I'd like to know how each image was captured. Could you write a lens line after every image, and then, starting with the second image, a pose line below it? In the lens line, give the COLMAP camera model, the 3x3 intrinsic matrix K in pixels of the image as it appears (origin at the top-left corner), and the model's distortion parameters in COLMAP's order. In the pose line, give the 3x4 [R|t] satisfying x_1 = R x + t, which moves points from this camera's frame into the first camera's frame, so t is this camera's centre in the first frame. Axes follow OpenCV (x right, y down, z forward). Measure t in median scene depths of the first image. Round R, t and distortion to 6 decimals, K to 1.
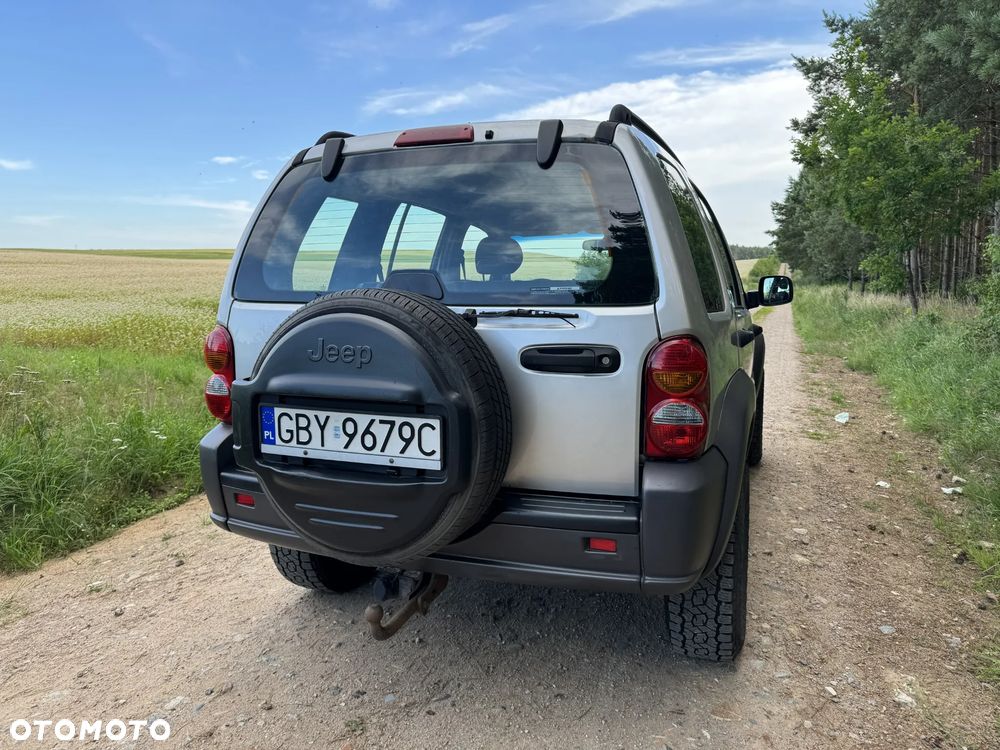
lens RADIAL K [[703.9, 0, 506.5], [0, 703.9, 374.7], [0, 0, 1]] dist [0.026912, -0.030385]
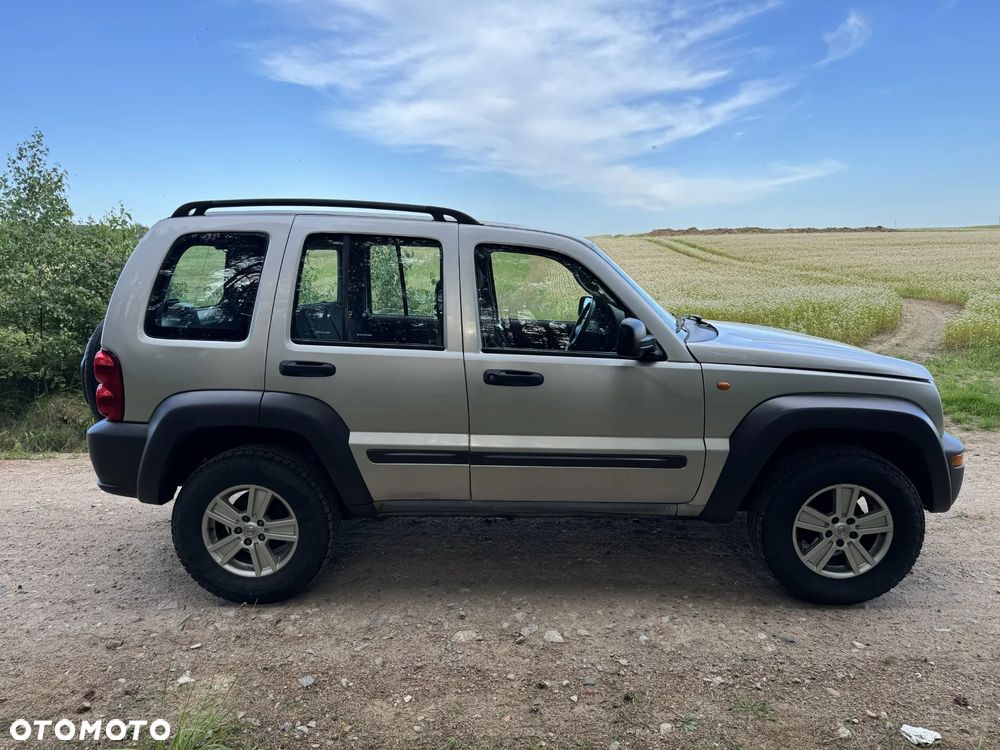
lens RADIAL K [[699.3, 0, 505.2], [0, 699.3, 370.9], [0, 0, 1]] dist [0.065459, -0.093293]
pose [[0.332630, 0.152563, -0.930635, 1.659231], [-0.124971, 0.985255, 0.116850, -0.245460], [0.934740, 0.077434, 0.346791, 0.984971]]
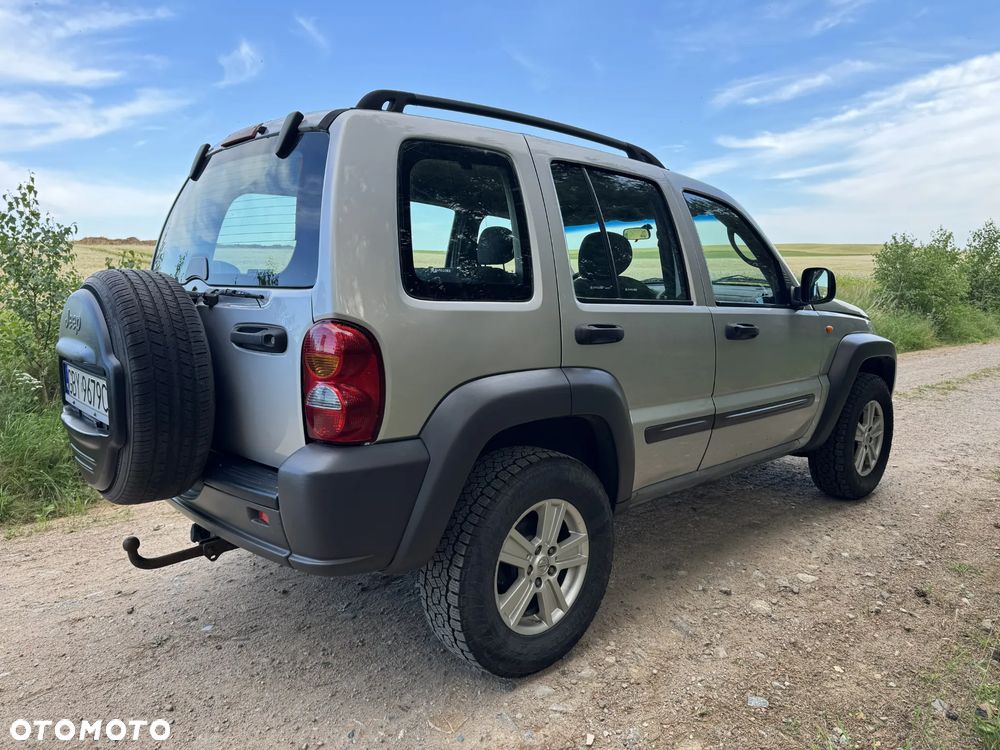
lens RADIAL K [[703.9, 0, 506.5], [0, 703.9, 374.7], [0, 0, 1]] dist [0.026912, -0.030385]
pose [[0.895105, 0.071721, -0.440048, 0.680363], [-0.069701, 0.997352, 0.020774, -0.011032], [0.440373, 0.012077, 0.897734, 0.159812]]
